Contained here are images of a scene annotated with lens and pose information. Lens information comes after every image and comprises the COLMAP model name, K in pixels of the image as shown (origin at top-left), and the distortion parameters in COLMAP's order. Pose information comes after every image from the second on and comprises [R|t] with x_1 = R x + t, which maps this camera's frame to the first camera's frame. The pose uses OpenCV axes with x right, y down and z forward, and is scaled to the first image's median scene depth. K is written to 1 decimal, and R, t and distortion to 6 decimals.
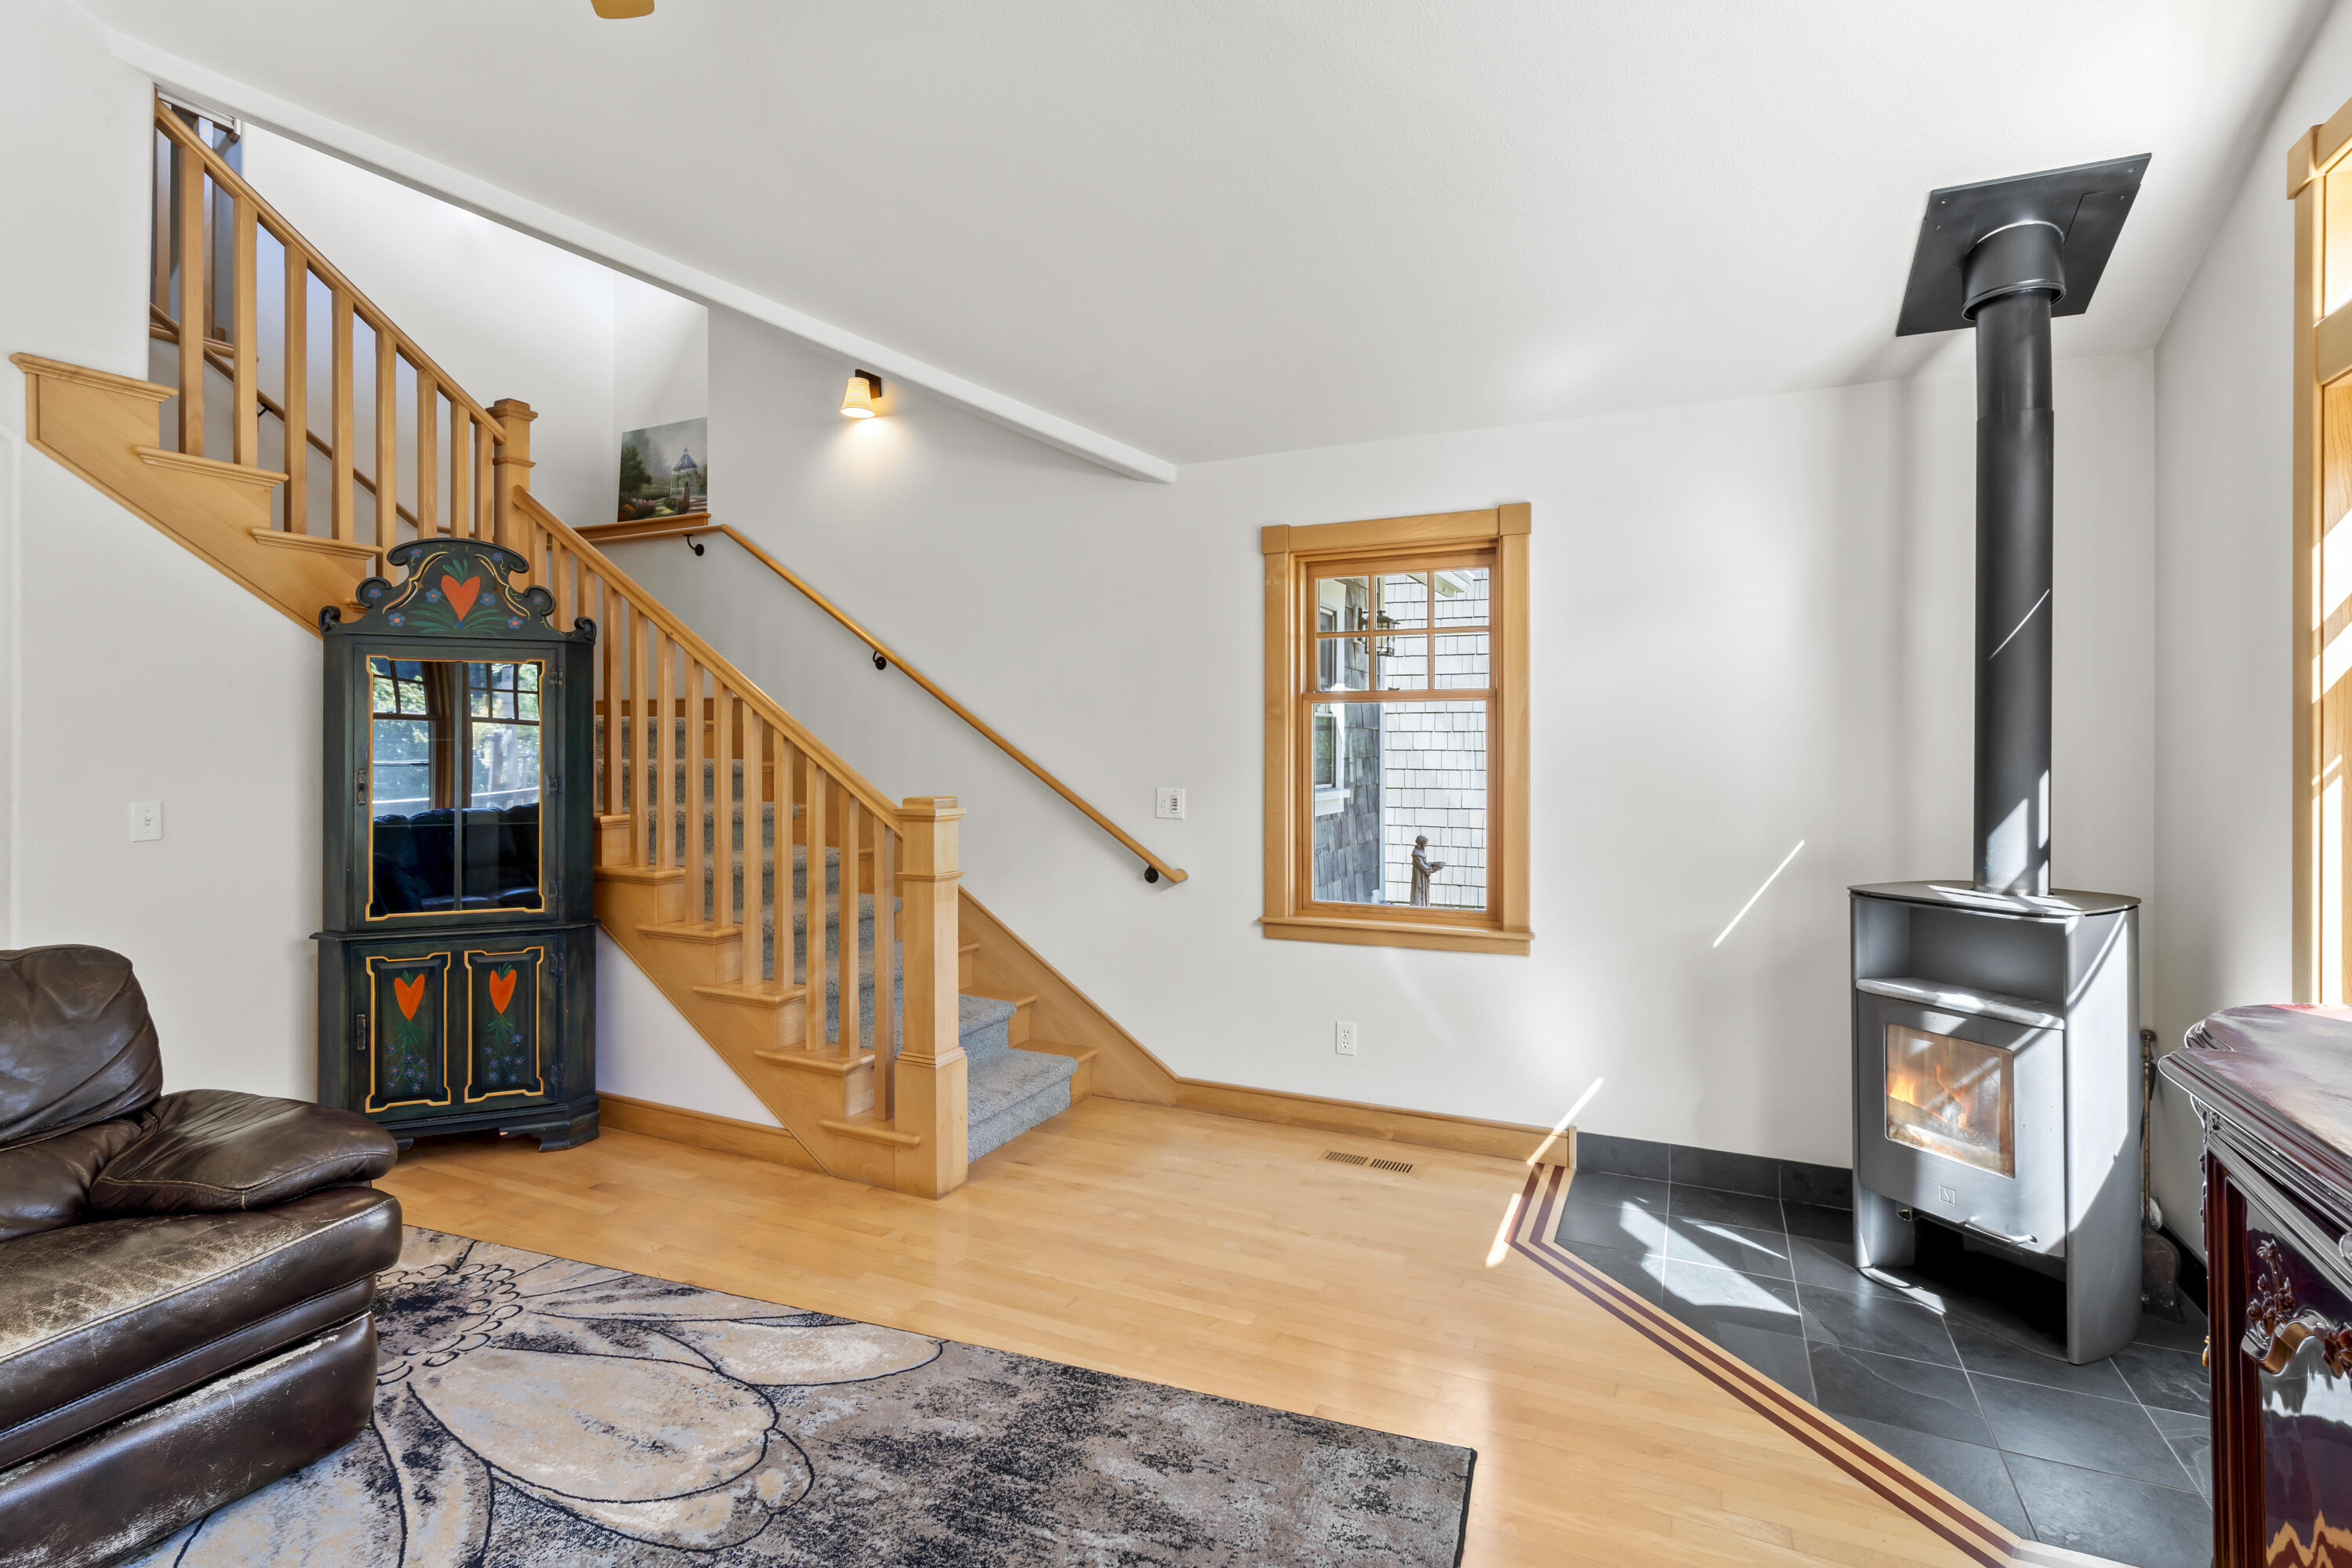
lens RADIAL K [[1102.5, 0, 1183.7], [0, 1102.5, 757.4], [0, 0, 1]] dist [0.001409, 0.000583]
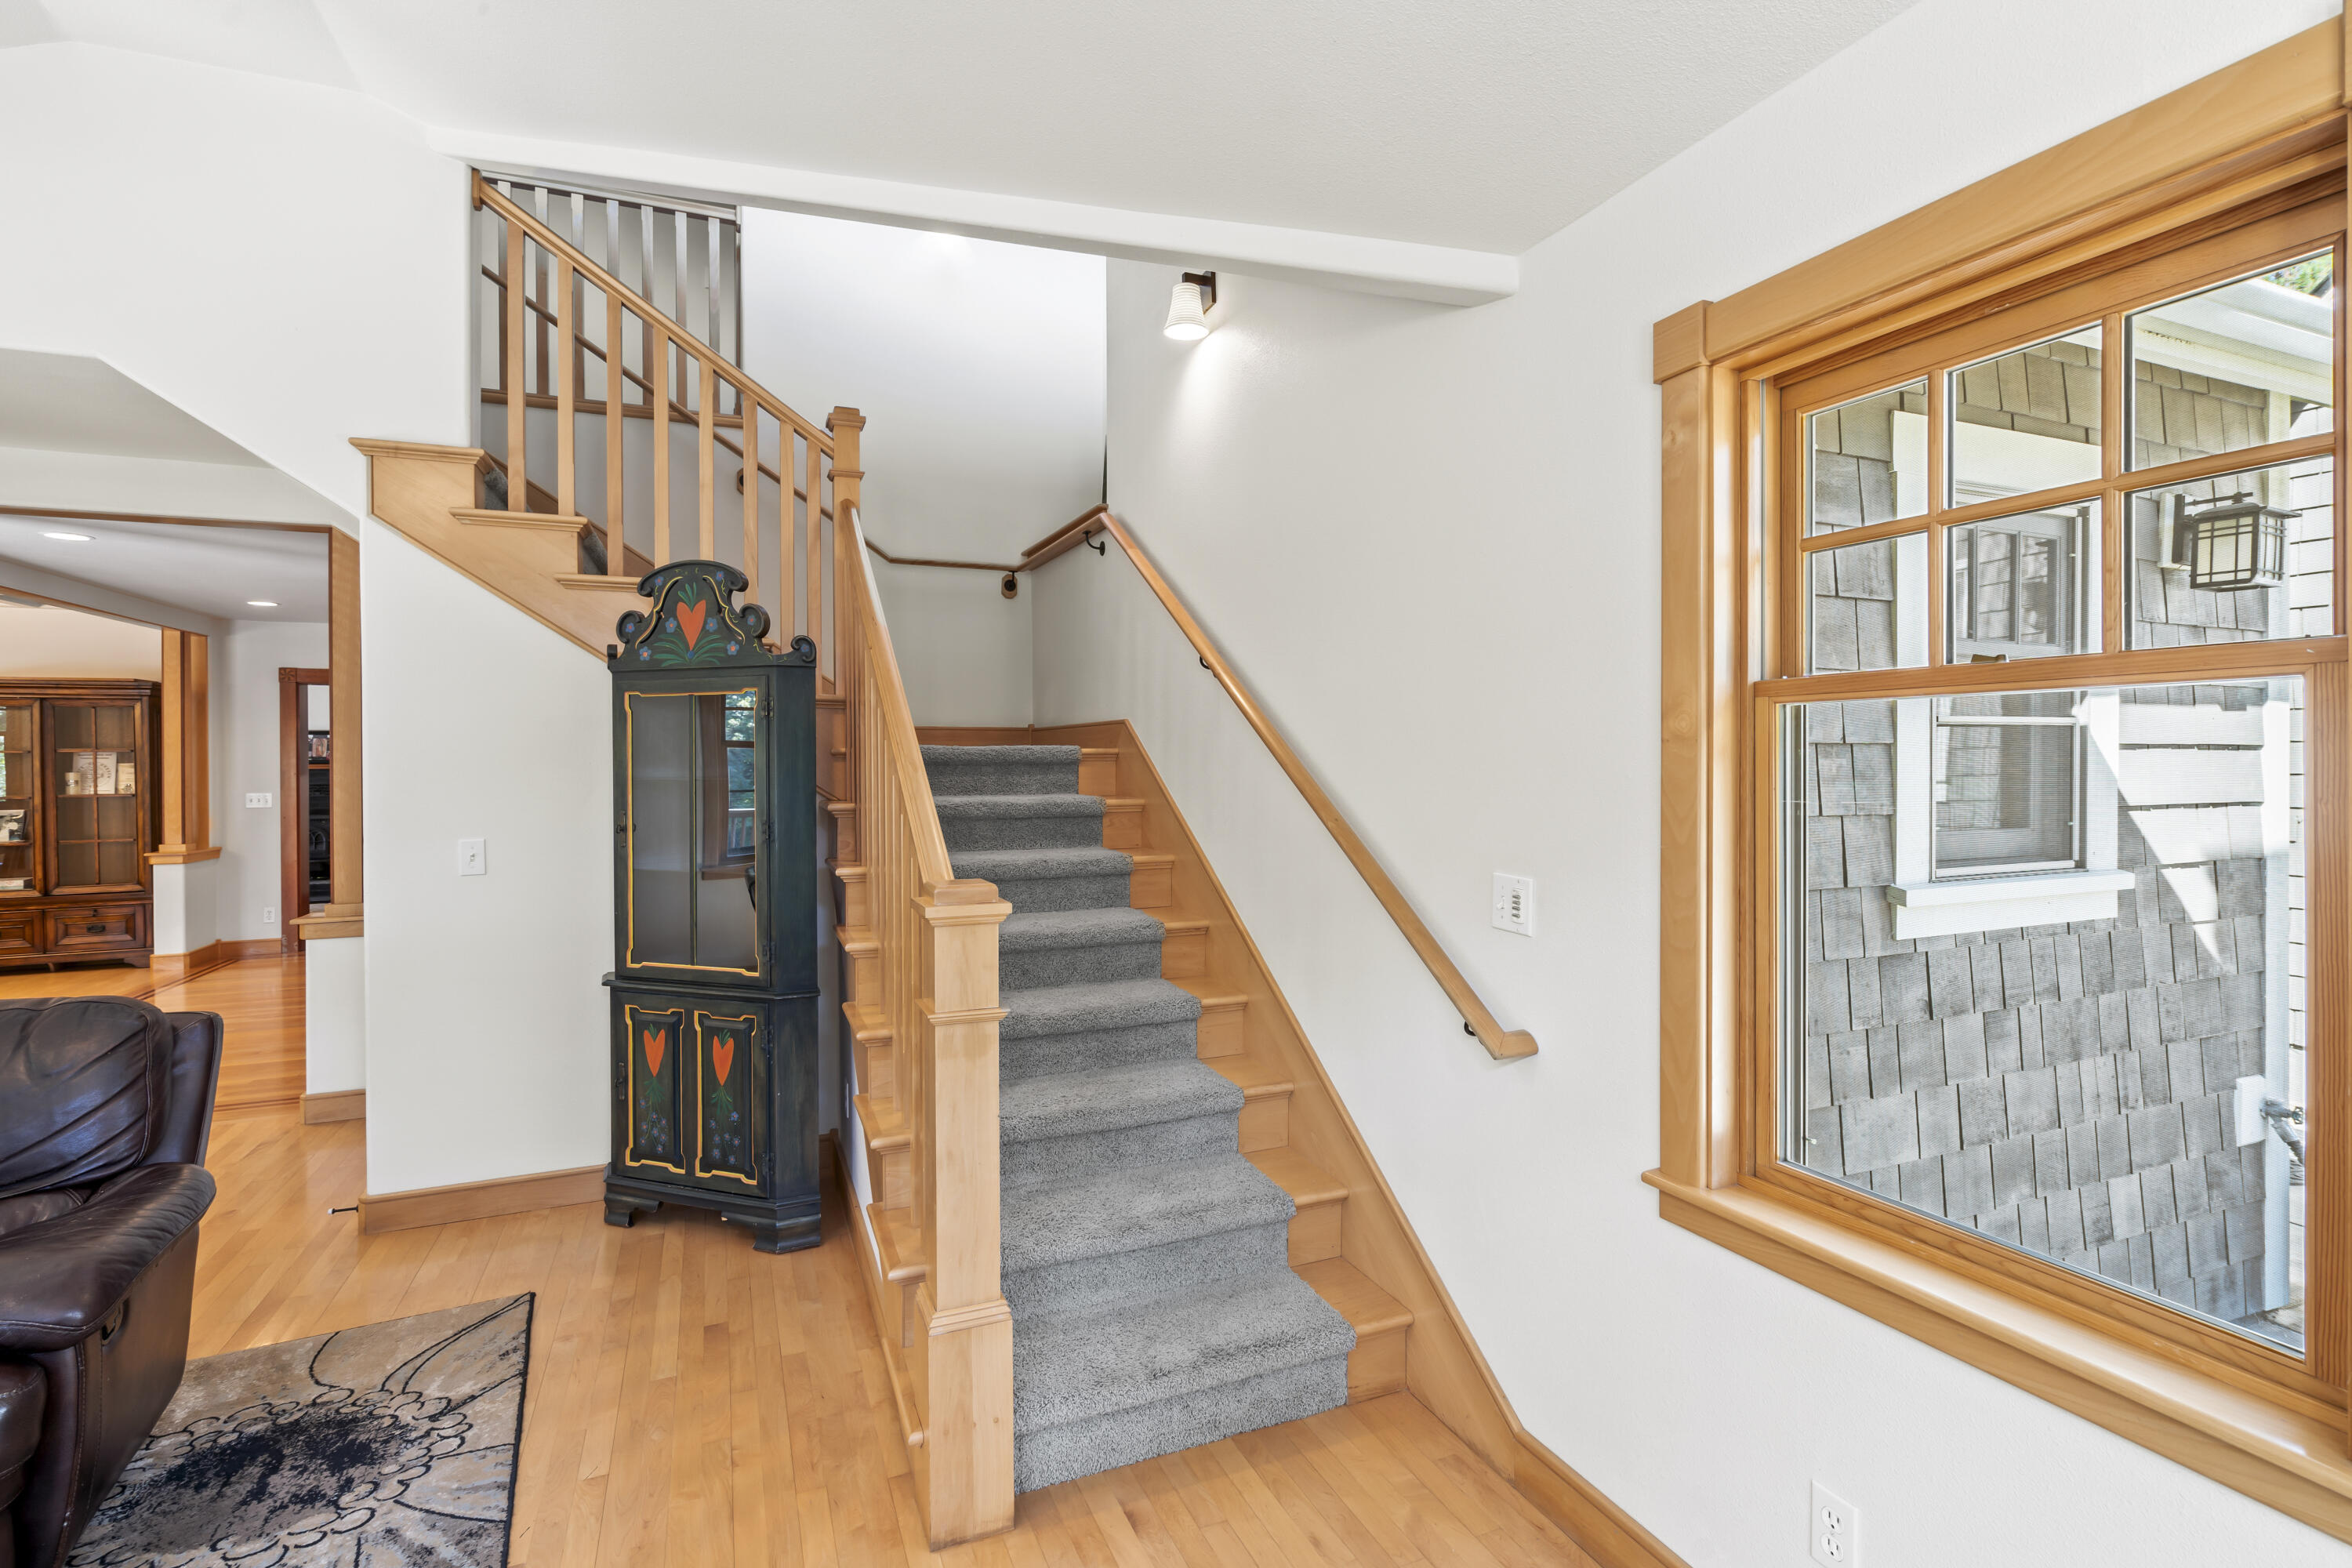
lens RADIAL K [[1094.8, 0, 1177.1], [0, 1094.8, 775.9], [0, 0, 1]] dist [0.000401, -0.000162]
pose [[0.748342, 0.005841, -0.663287, 0.247369], [-0.000980, 0.999970, 0.007699, -0.026448], [0.663312, -0.005112, 0.748326, 0.580121]]
